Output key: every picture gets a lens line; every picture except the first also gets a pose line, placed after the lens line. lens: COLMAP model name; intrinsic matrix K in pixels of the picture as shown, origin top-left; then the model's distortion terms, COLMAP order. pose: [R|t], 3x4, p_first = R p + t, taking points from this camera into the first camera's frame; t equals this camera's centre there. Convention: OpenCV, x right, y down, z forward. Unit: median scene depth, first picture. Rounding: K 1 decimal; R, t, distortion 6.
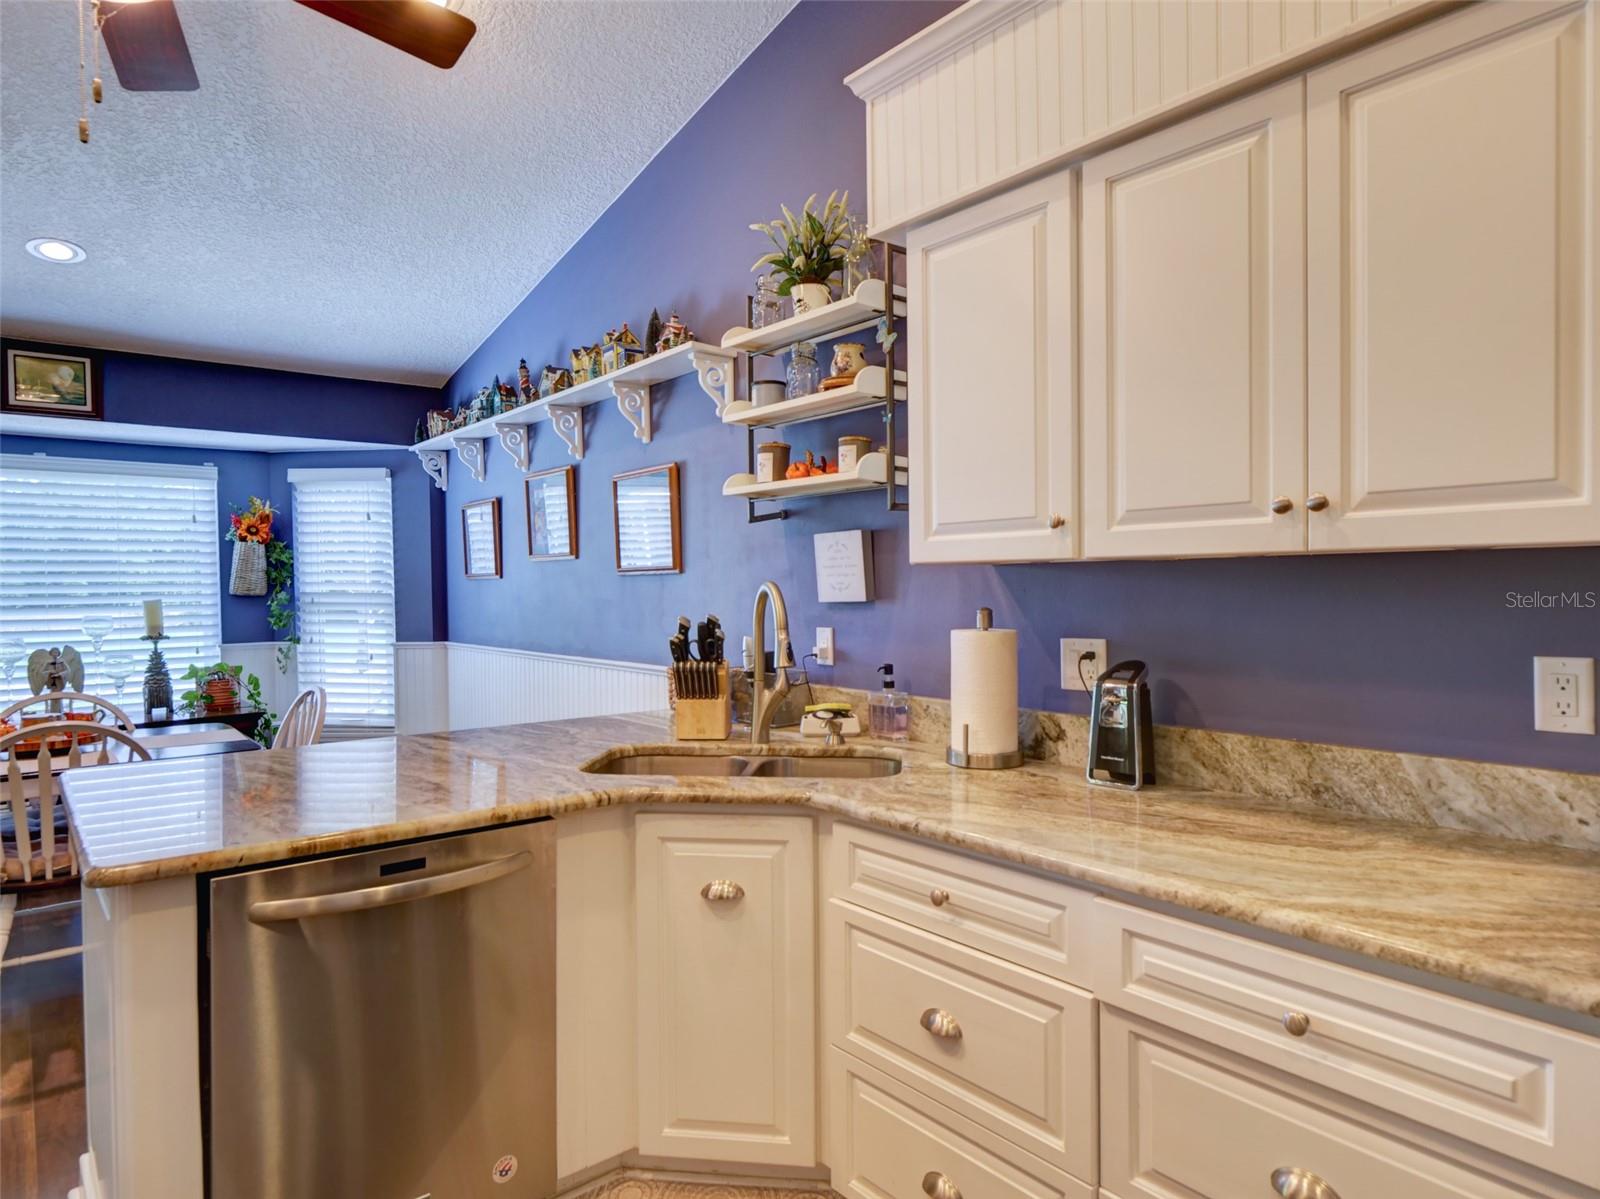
lens RADIAL K [[950.3, 0, 798.9], [0, 950.3, 599.5], [0, 0, 1]] dist [-0.005437, 0.001048]
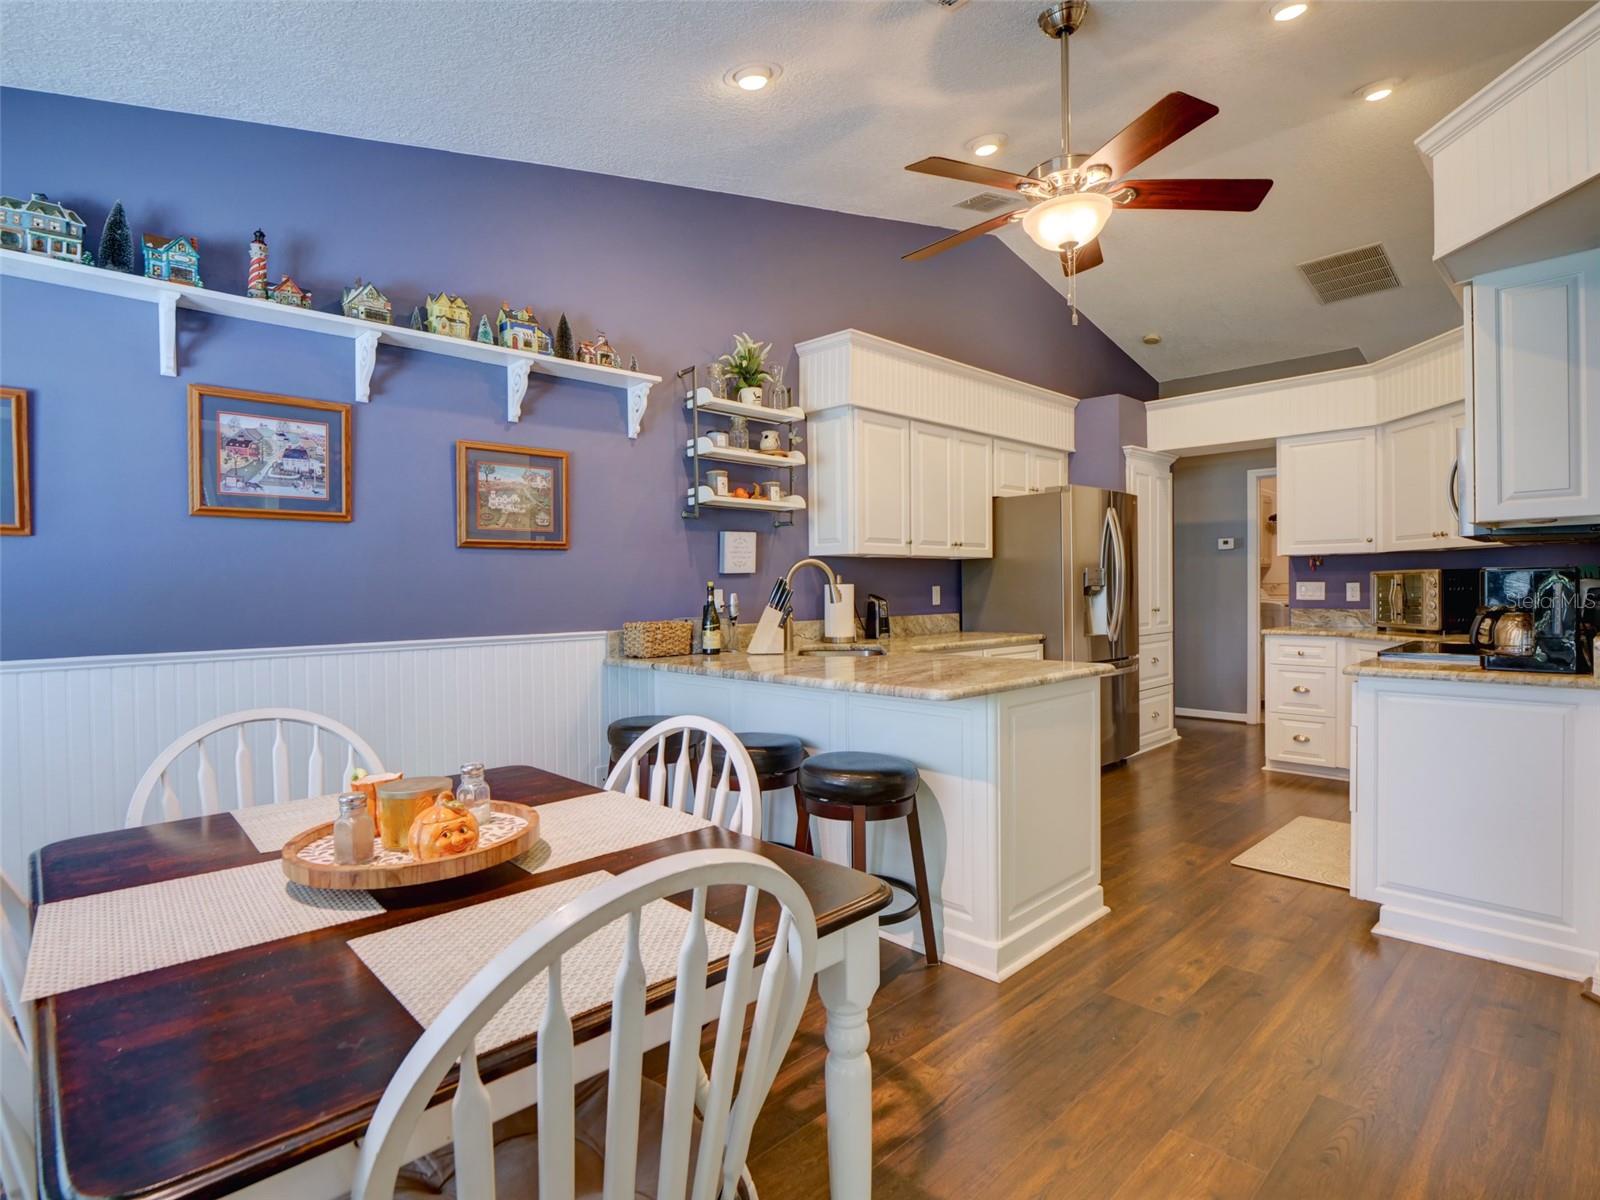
lens RADIAL K [[812.8, 0, 801.7], [0, 812.8, 601.3], [0, 0, 1]] dist [-0.013496, -0.001191]
pose [[-0.074490, -0.007552, 0.997193, -0.821614], [0.026530, 0.999602, 0.009552, 0.024548], [-0.996869, 0.027167, -0.074260, 0.580920]]
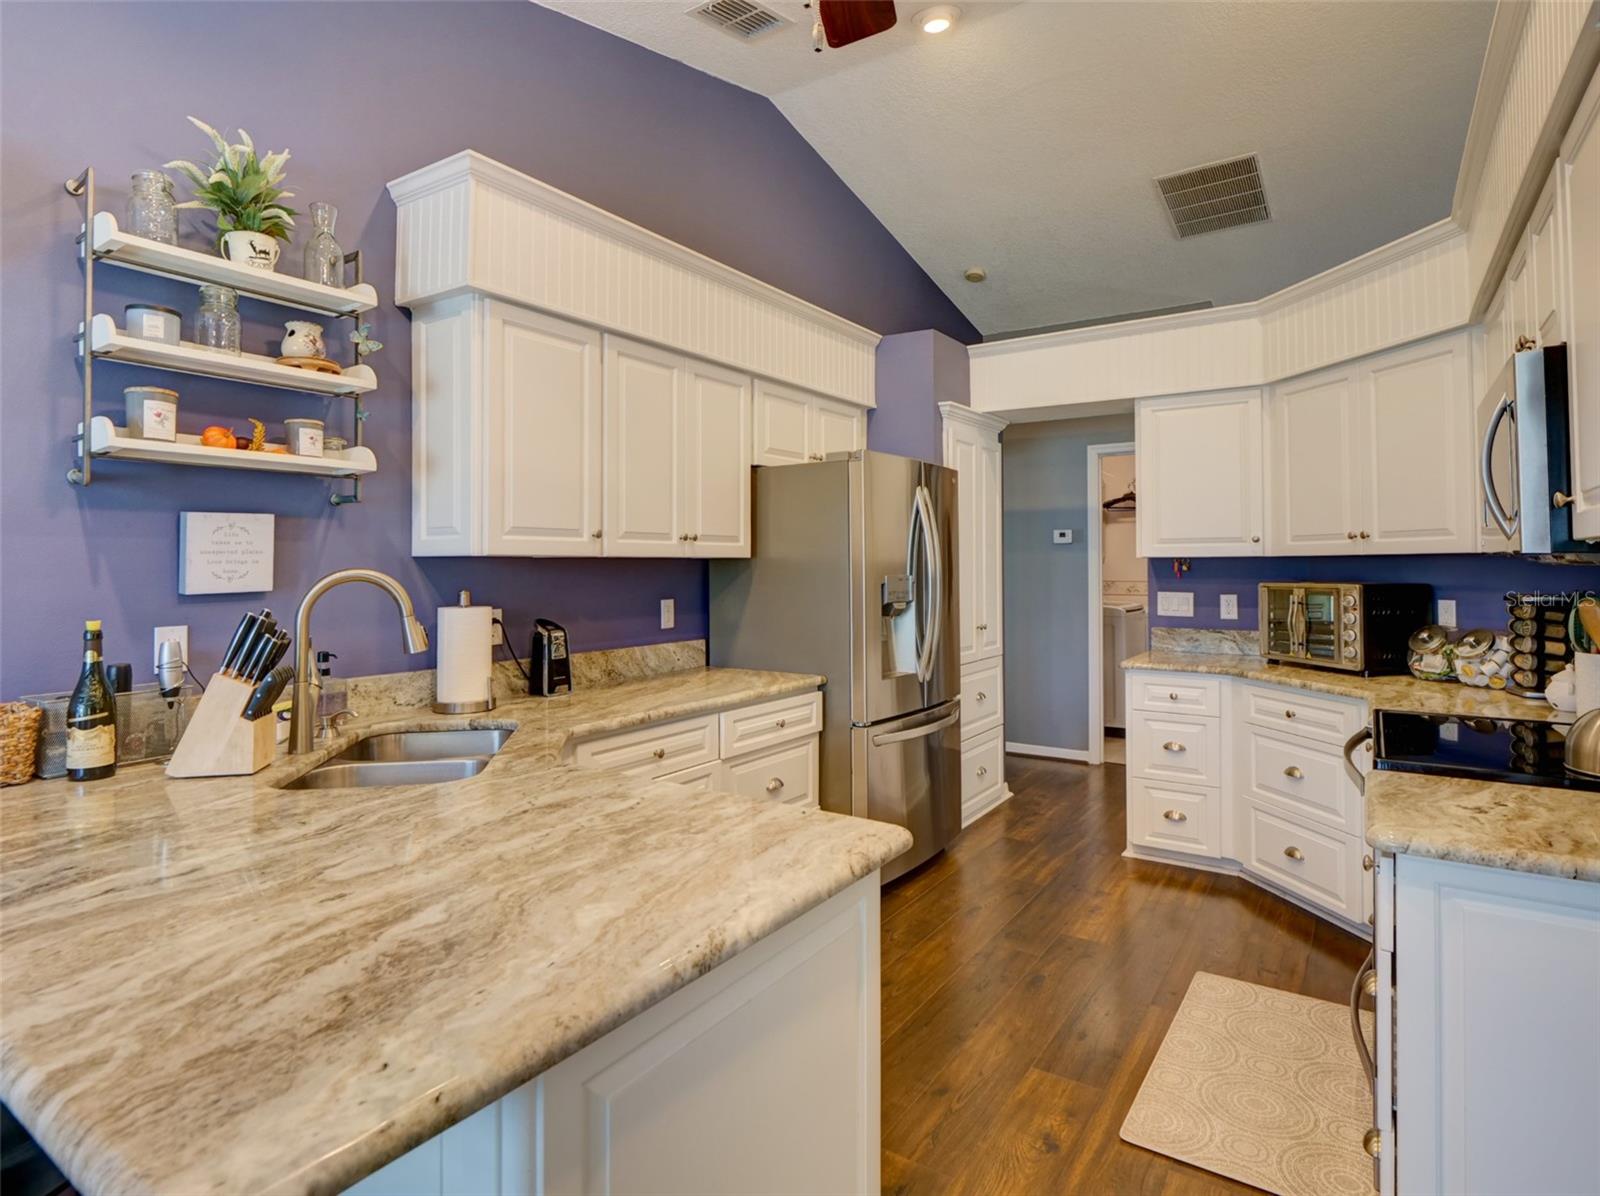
lens RADIAL K [[852.8, 0, 804.9], [0, 852.8, 556.4], [0, 0, 1]] dist [-0.012724, -0.000332]
pose [[-0.285878, 0.019652, 0.958064, -0.496148], [0.020204, 0.999691, -0.014477, -0.005224], [-0.958053, 0.015218, -0.286187, 0.416616]]
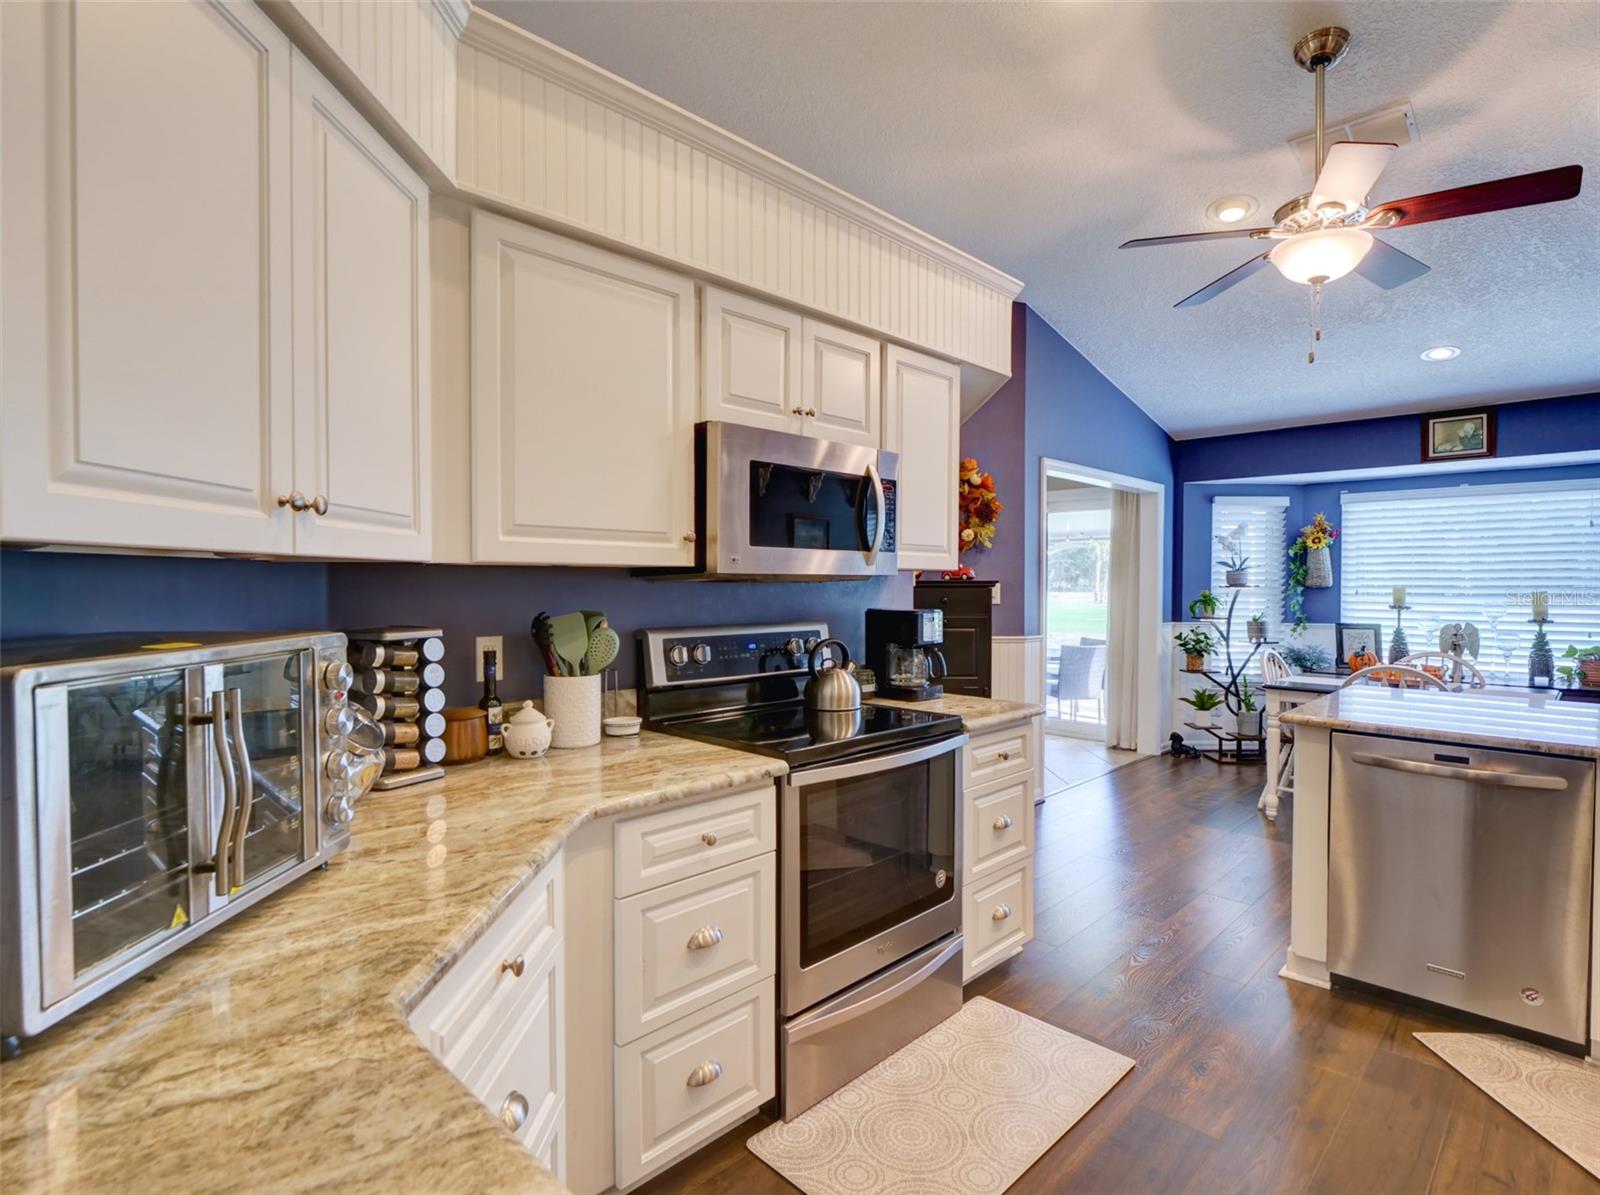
lens RADIAL K [[852.8, 0, 800.3], [0, 852.8, 598.3], [0, 0, 1]] dist [-0.012724, -0.000332]
pose [[0.099983, 0.032337, -0.994463, 0.335063], [-0.017418, 0.999375, 0.030746, -0.008239], [0.994837, 0.014248, 0.100484, -0.089634]]
